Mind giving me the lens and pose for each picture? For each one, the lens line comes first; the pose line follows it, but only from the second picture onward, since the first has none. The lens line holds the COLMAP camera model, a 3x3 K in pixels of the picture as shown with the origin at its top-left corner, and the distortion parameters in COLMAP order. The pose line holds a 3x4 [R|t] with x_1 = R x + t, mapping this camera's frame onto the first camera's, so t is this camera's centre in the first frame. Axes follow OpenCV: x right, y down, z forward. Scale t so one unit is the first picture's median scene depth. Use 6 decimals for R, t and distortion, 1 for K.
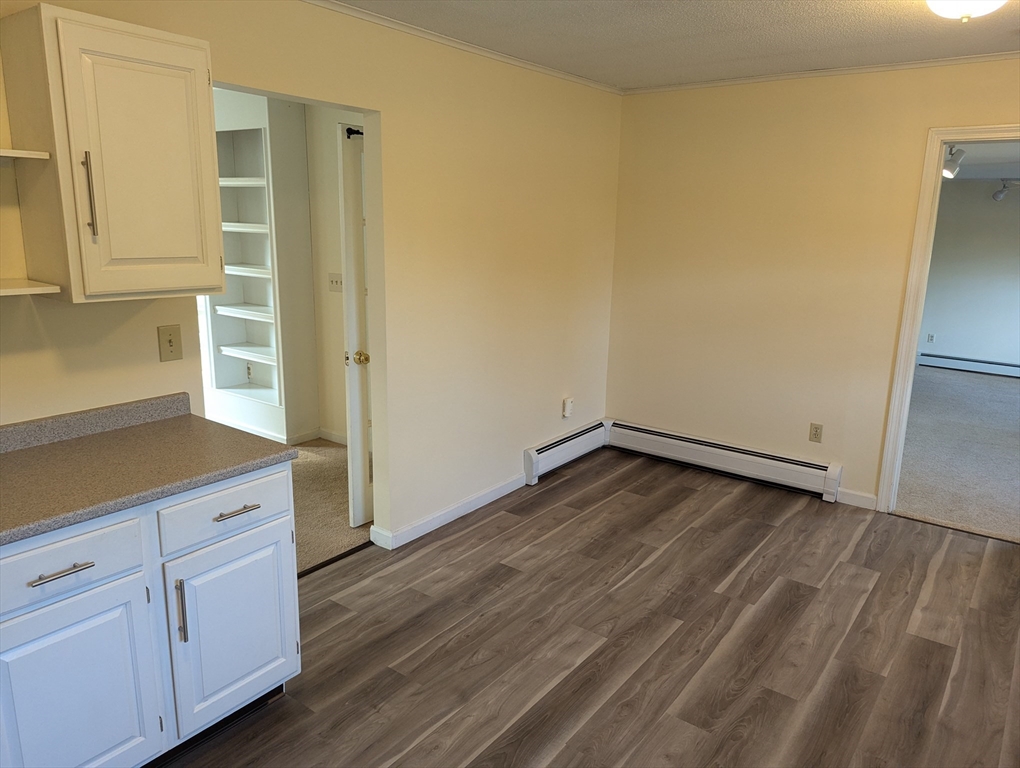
lens RADIAL K [[722.7, 0, 516.3], [0, 722.7, 381.9], [0, 0, 1]] dist [0.067748, -0.058763]
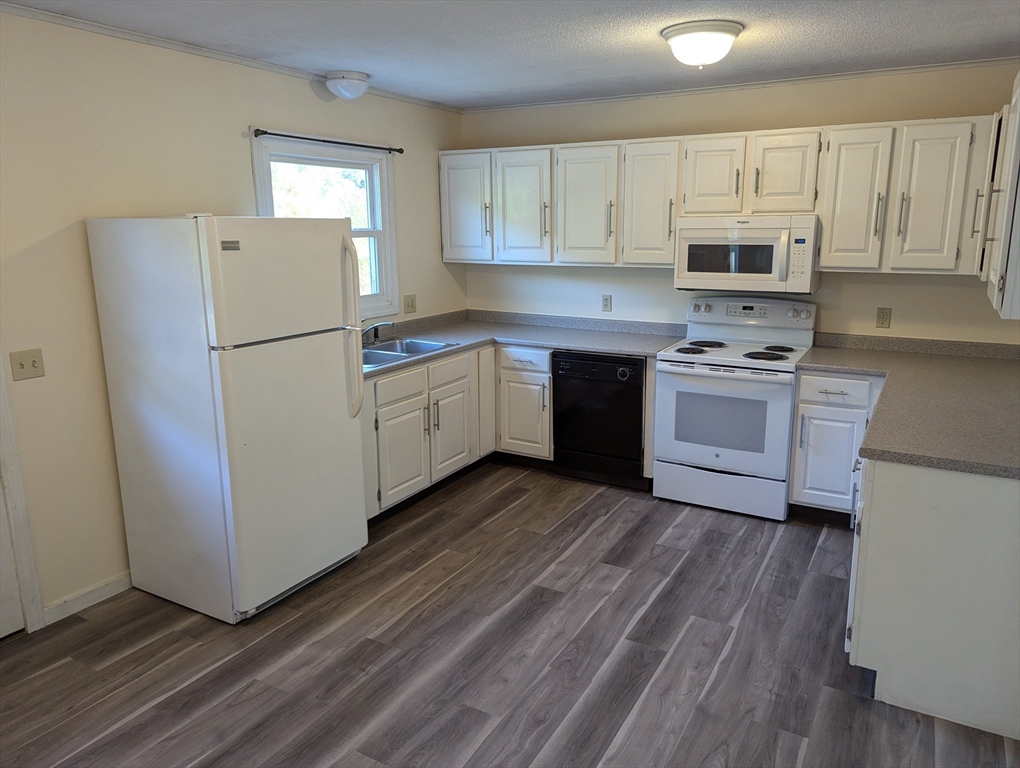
lens RADIAL K [[722.7, 0, 524.1], [0, 722.7, 376.9], [0, 0, 1]] dist [0.067748, -0.058763]
pose [[-0.991233, 0.010321, -0.131719, 0.223742], [-0.046402, 0.906242, 0.420204, -0.293877], [0.123706, 0.422633, -0.897819, 1.267941]]
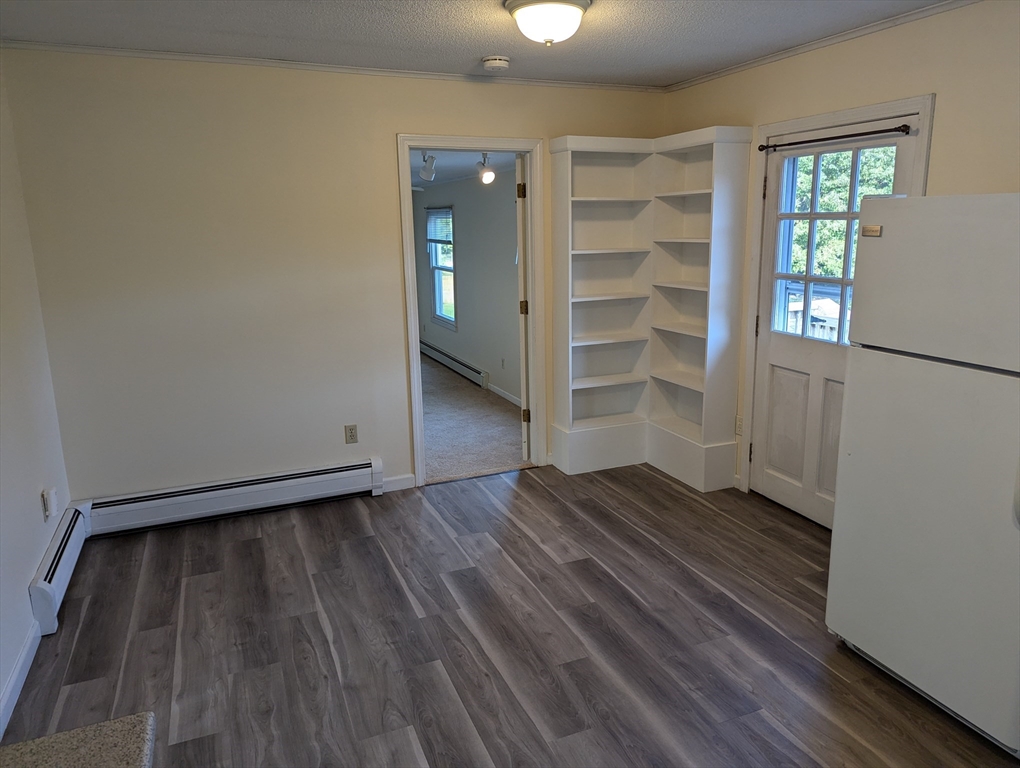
lens RADIAL K [[722.7, 0, 529.9], [0, 722.7, 380.2], [0, 0, 1]] dist [0.067748, -0.058763]
pose [[0.498107, -0.214110, 0.840266, -0.367627], [0.218681, 0.968731, 0.117211, -0.083286], [-0.839088, 0.125367, 0.529353, 0.345589]]
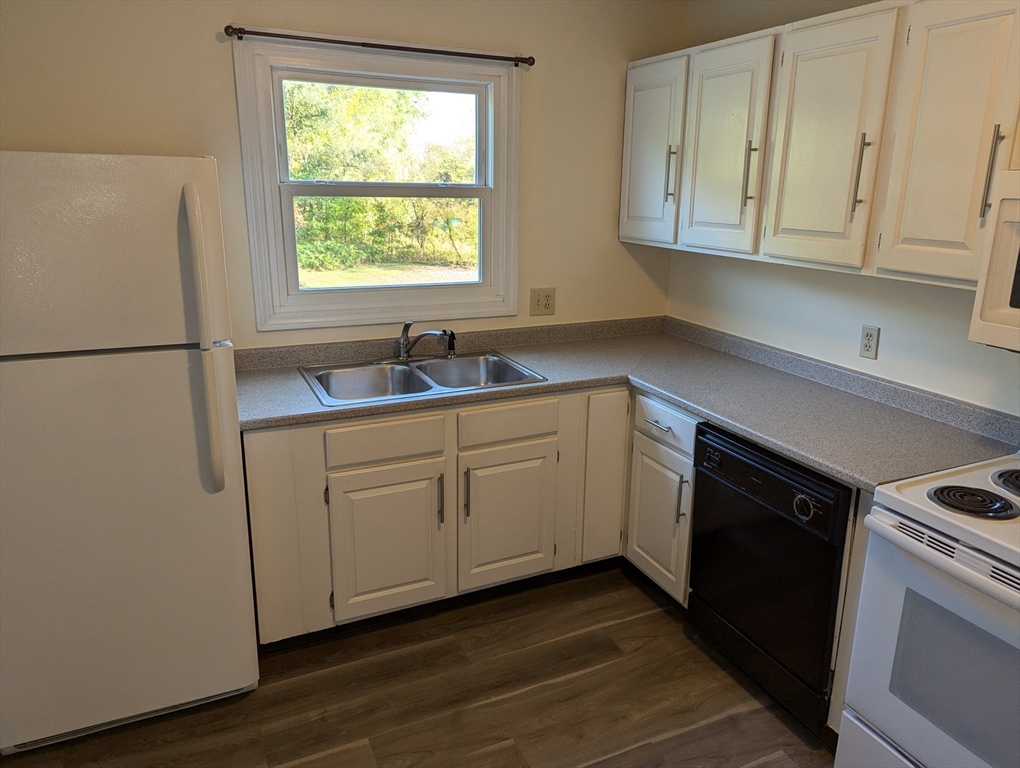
lens RADIAL K [[722.7, 0, 518.1], [0, 722.7, 378.0], [0, 0, 1]] dist [0.067748, -0.058763]
pose [[-0.881691, -0.159812, 0.443939, -0.165742], [0.069760, 0.886398, 0.457639, -0.155703], [-0.466643, 0.434465, -0.770380, 0.661804]]
